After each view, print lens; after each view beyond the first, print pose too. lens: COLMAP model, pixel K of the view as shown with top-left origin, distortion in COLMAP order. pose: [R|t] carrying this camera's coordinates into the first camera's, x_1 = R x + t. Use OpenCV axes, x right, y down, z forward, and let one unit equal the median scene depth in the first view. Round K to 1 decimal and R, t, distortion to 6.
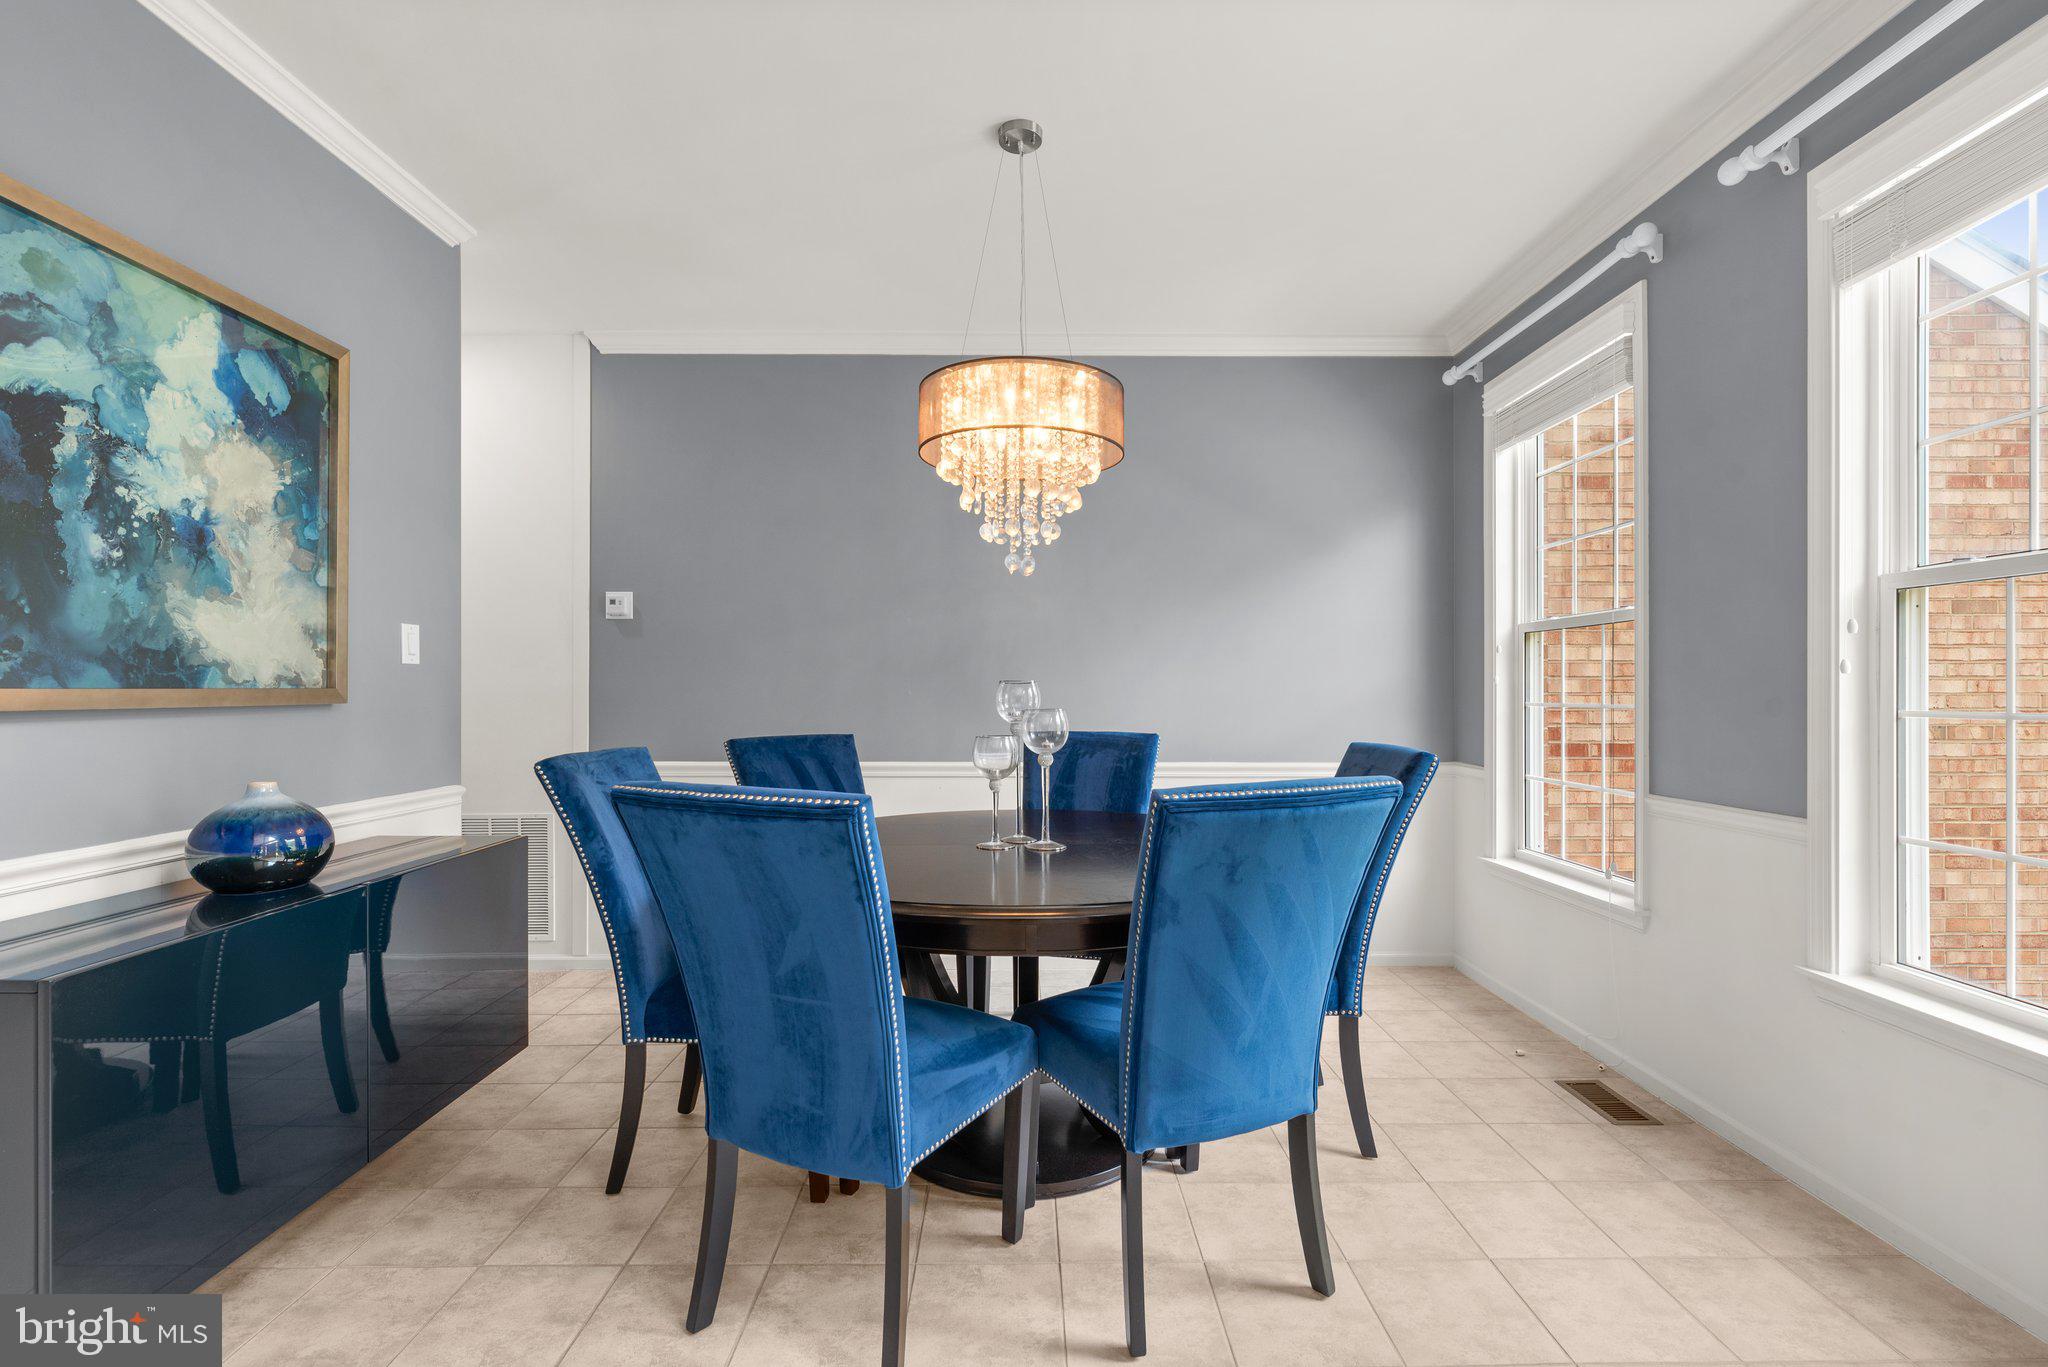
lens RADIAL K [[923.9, 0, 1028.5], [0, 923.9, 692.2], [0, 0, 1]] dist [0.000979, -0.000295]
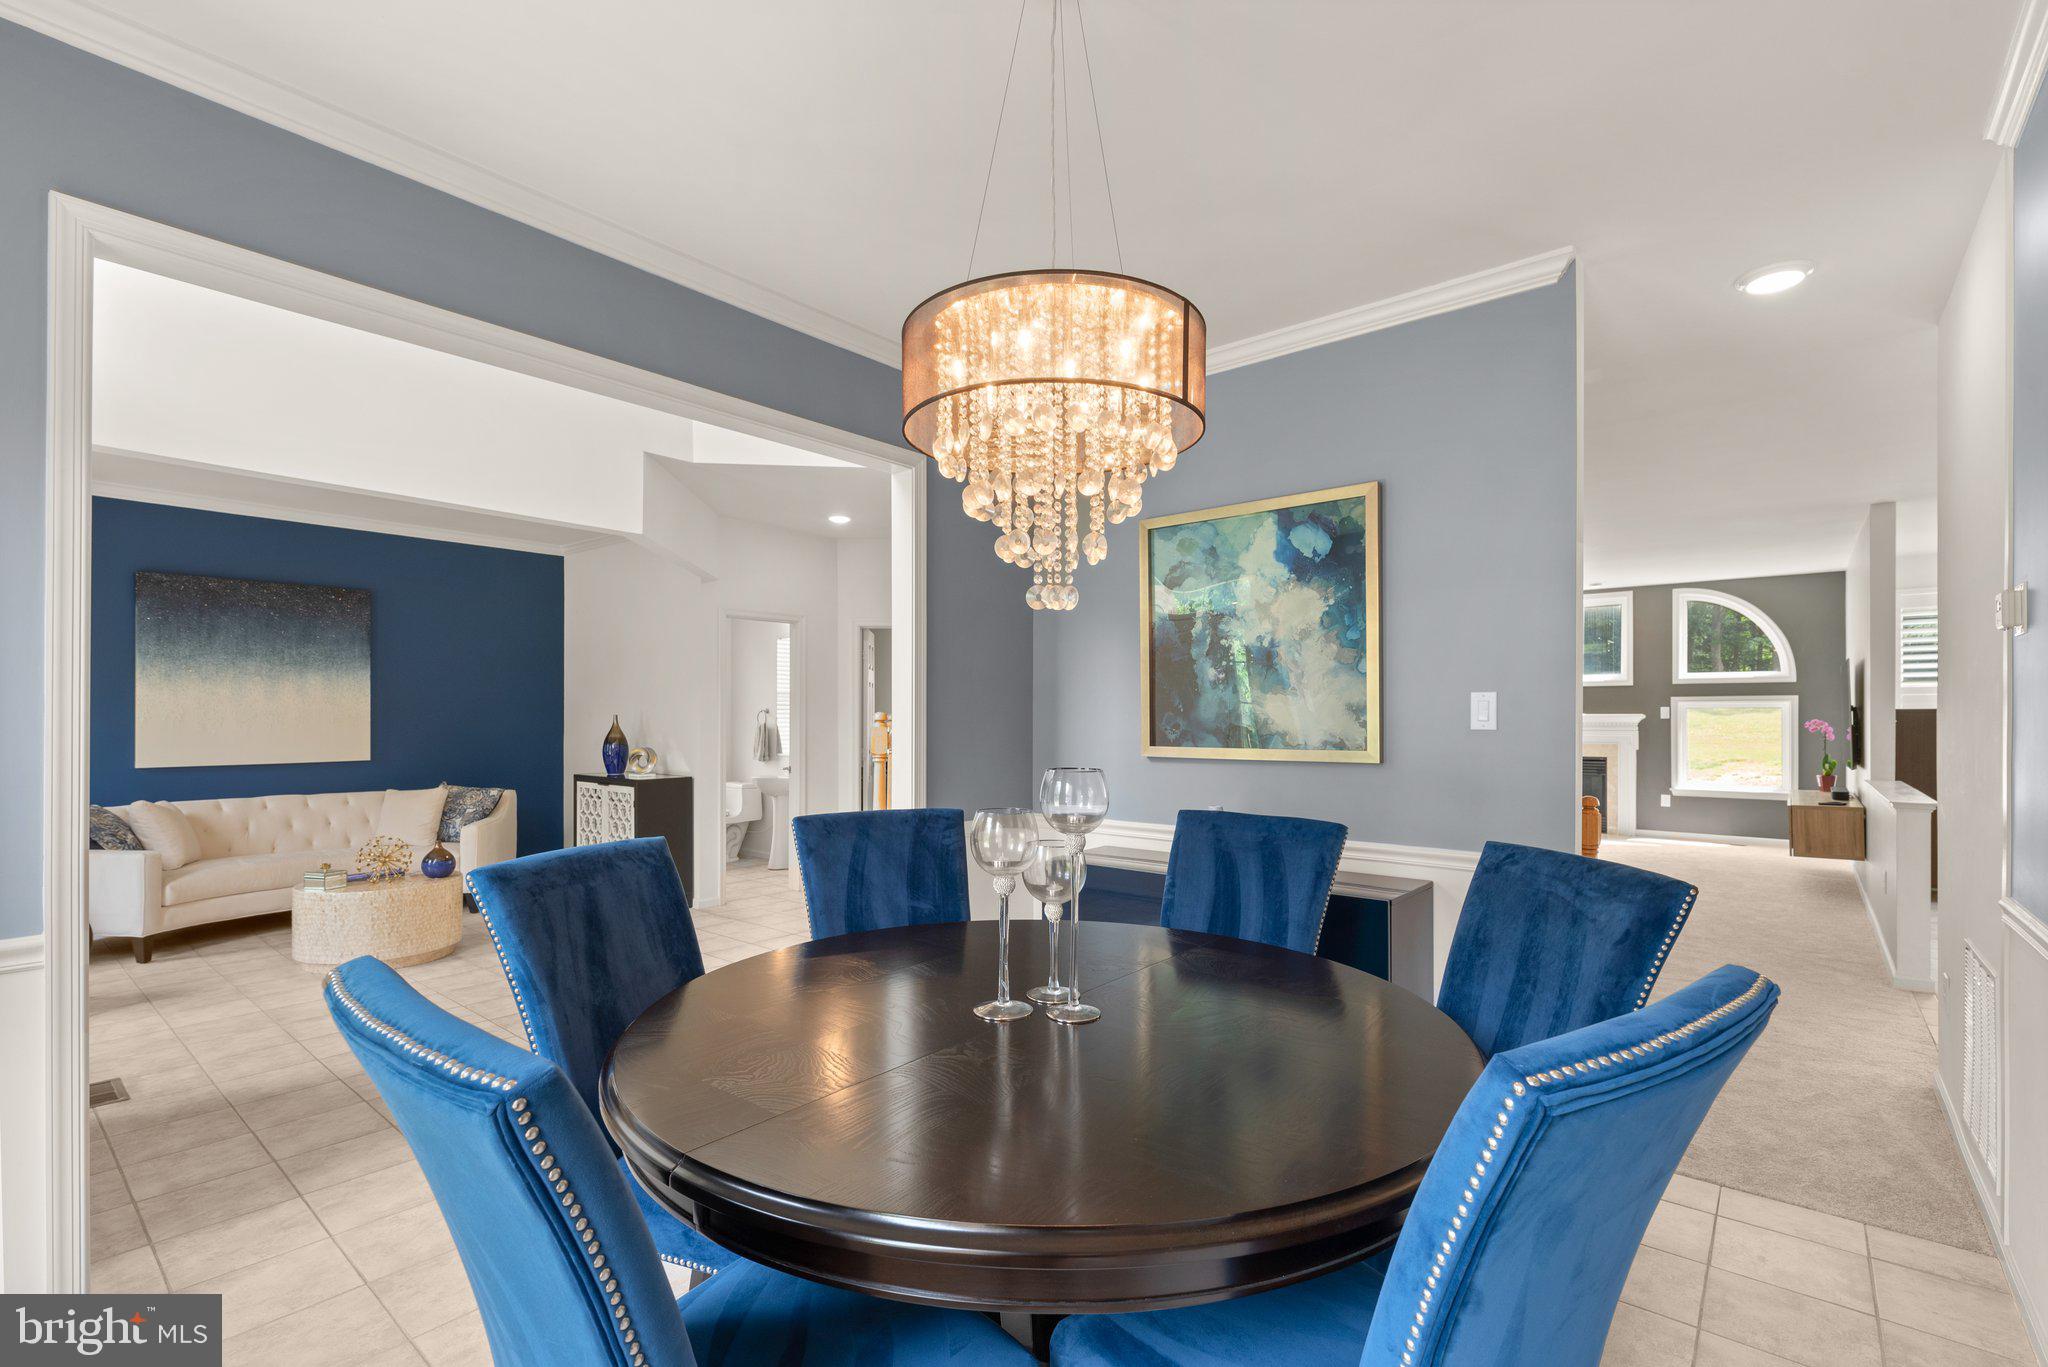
lens RADIAL K [[923.9, 0, 1028.5], [0, 923.9, 692.2], [0, 0, 1]] dist [0.000979, -0.000295]
pose [[-0.651483, -0.008304, -0.758618, 0.634125], [0.006294, 0.999847, -0.016350, -0.080838], [0.758637, -0.015427, -0.651330, 1.760908]]
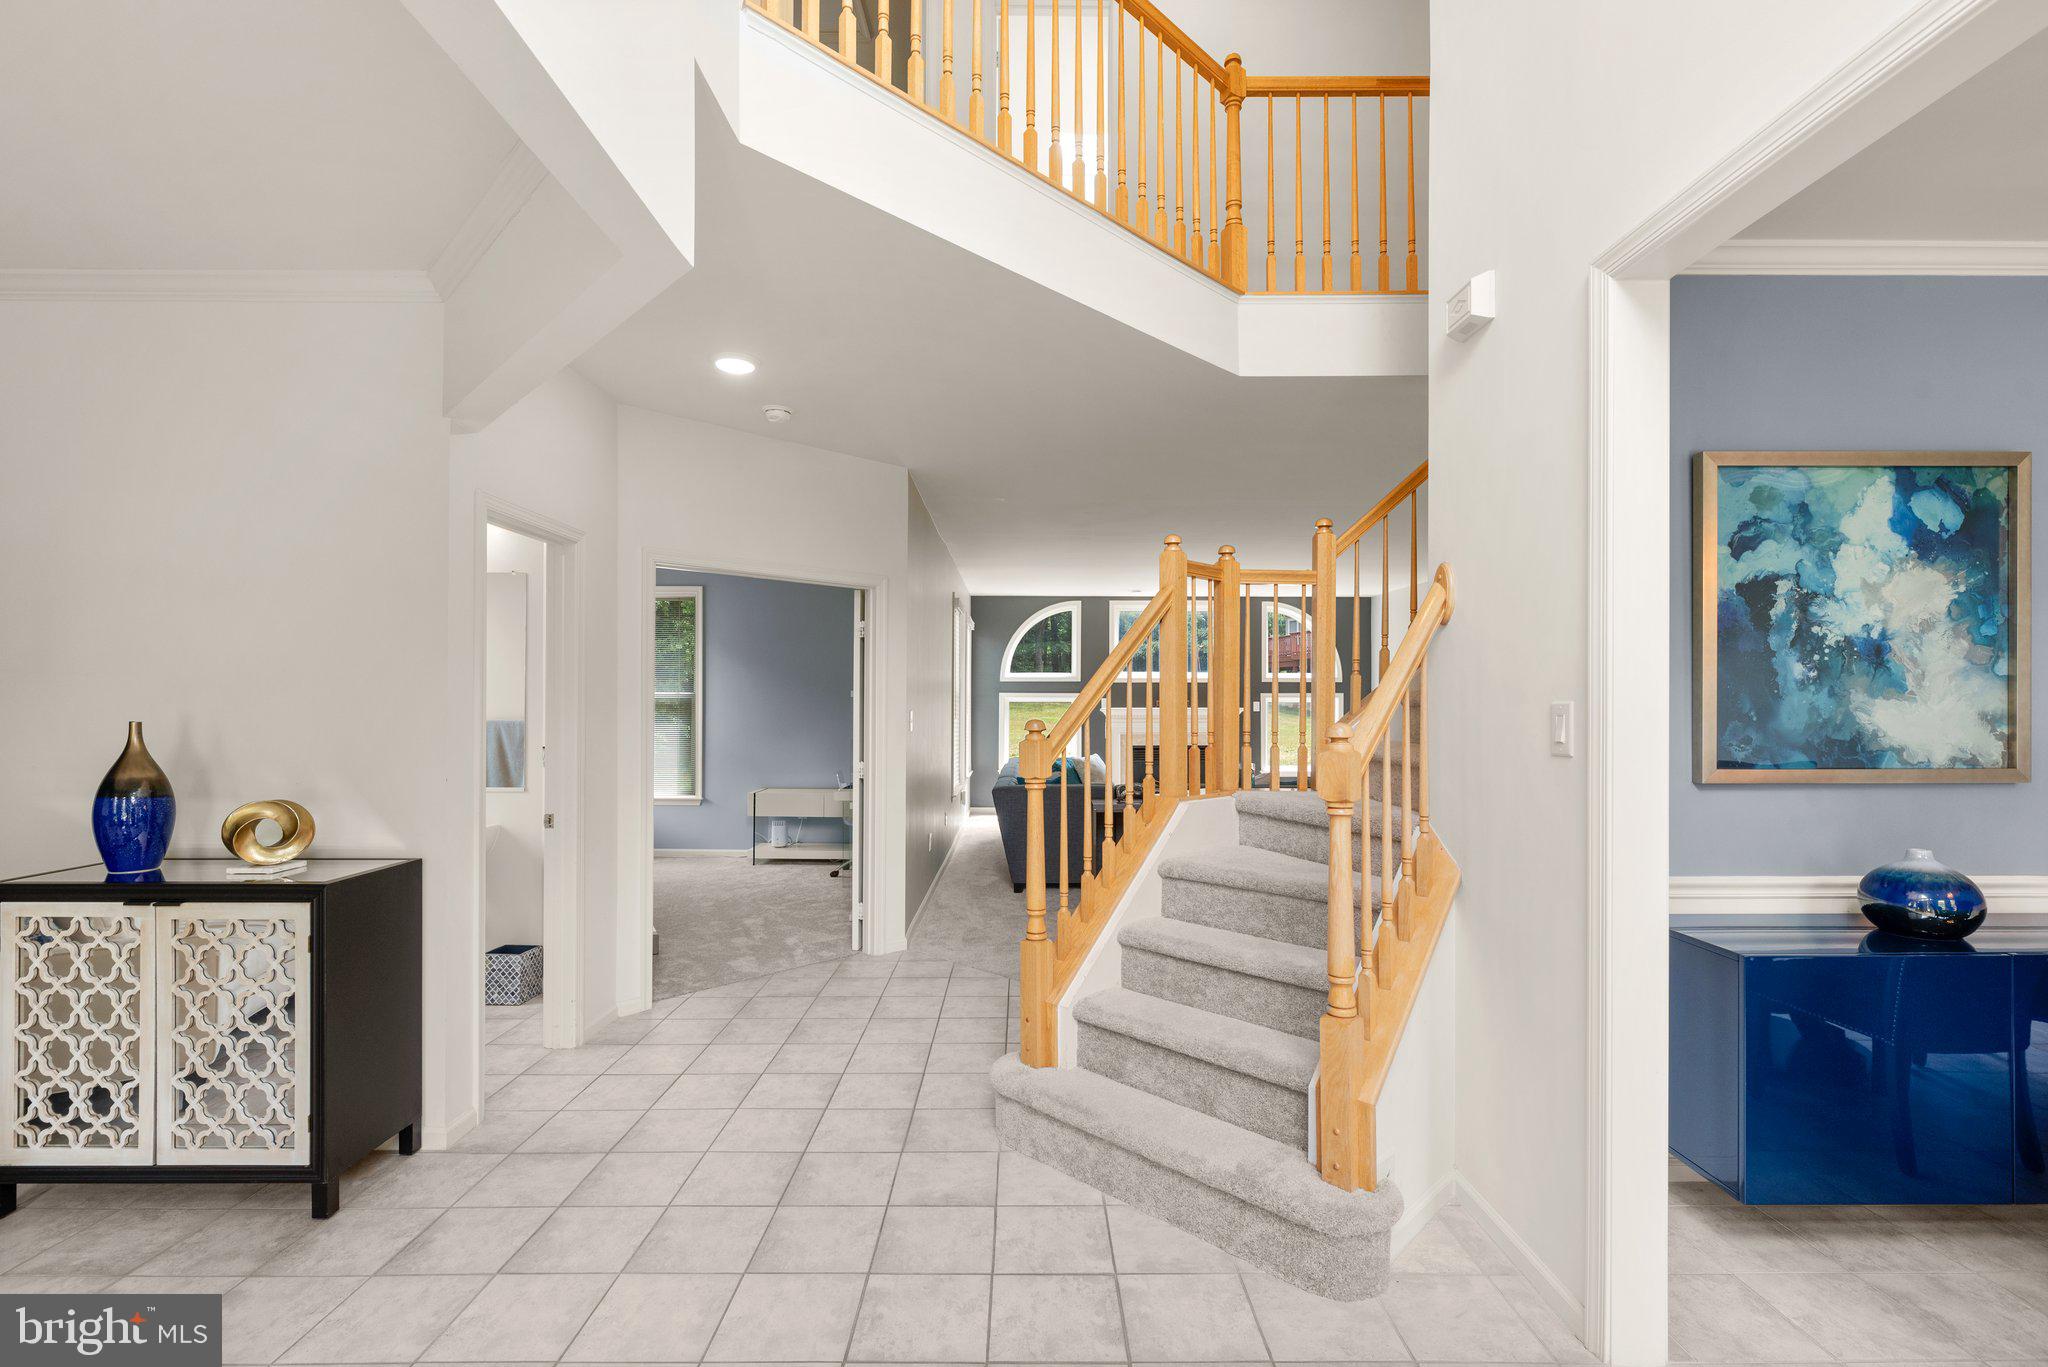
lens RADIAL K [[923.9, 0, 1028.5], [0, 923.9, 692.2], [0, 0, 1]] dist [0.000979, -0.000295]
pose [[-0.001516, -0.010164, -0.999947, 0.404773], [-0.002408, 0.999945, -0.010160, -0.095226], [0.999996, 0.002393, -0.001541, -0.190930]]
